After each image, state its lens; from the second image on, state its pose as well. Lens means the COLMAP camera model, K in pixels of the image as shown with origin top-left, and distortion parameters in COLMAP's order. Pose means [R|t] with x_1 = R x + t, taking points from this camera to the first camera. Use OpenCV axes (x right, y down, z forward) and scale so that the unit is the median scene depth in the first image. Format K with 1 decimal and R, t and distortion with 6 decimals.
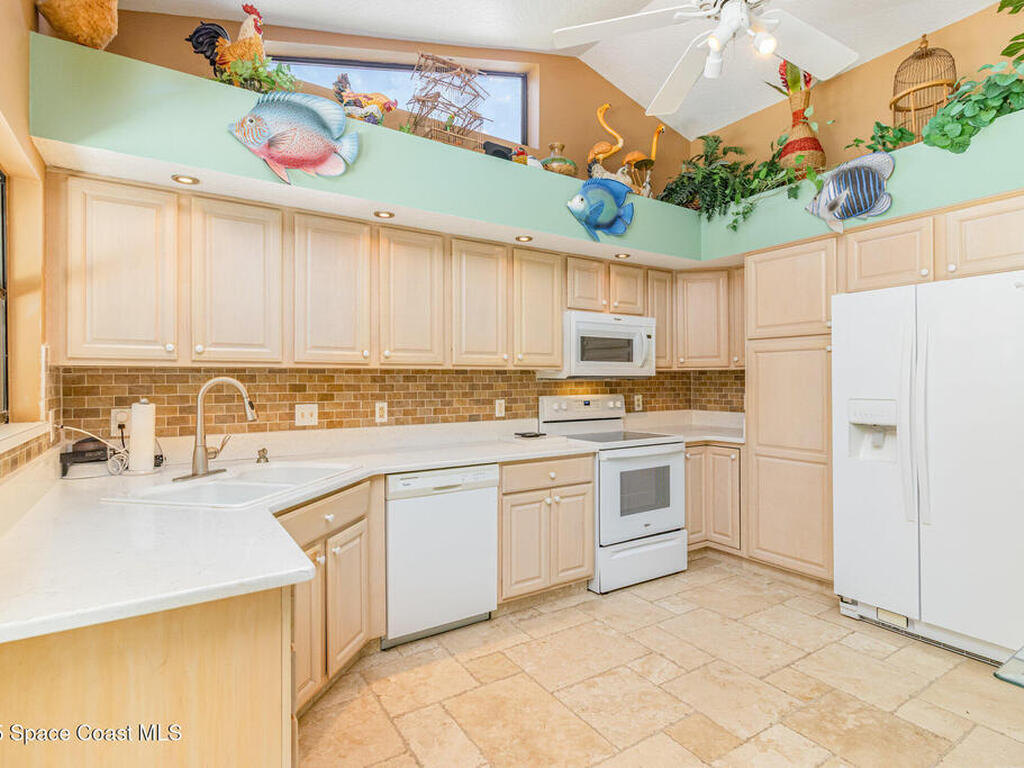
lens RADIAL K [[527.3, 0, 513.6], [0, 527.3, 377.5], [0, 0, 1]] dist [-0.001003, 0.000709]
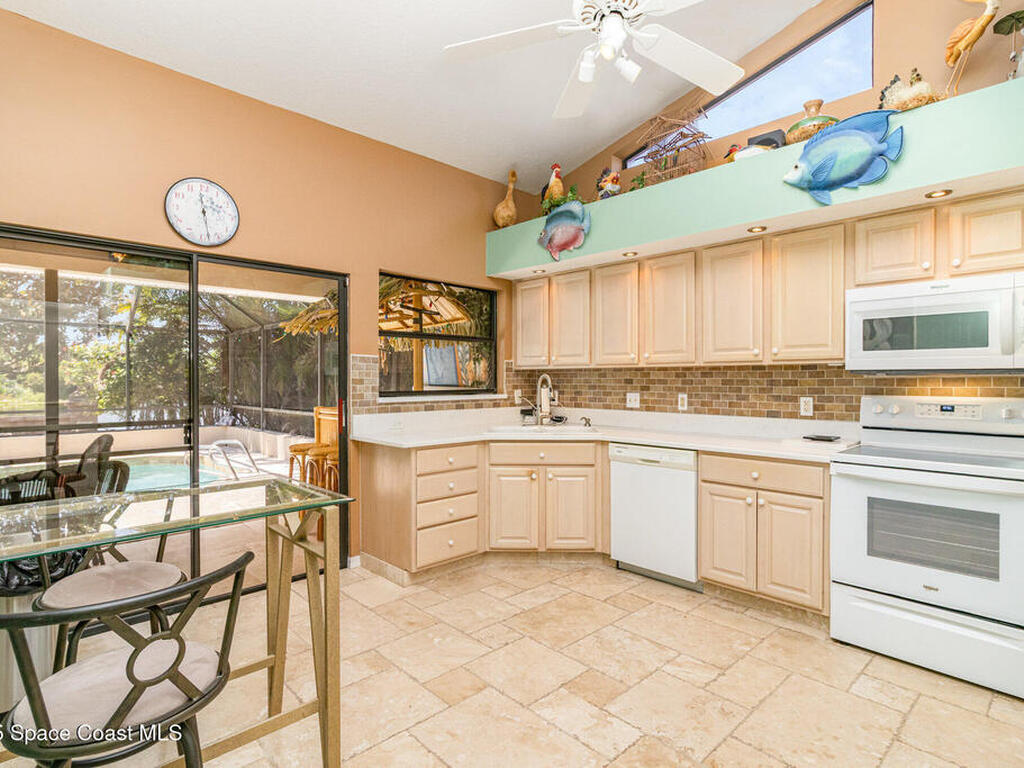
lens RADIAL K [[527.3, 0, 513.6], [0, 527.3, 377.5], [0, 0, 1]] dist [-0.001003, 0.000709]
pose [[0.203281, 0.000748, -0.979120, 0.884621], [0.004836, 0.999987, 0.001768, 0.004800], [0.979109, -0.005095, 0.203274, 0.367492]]
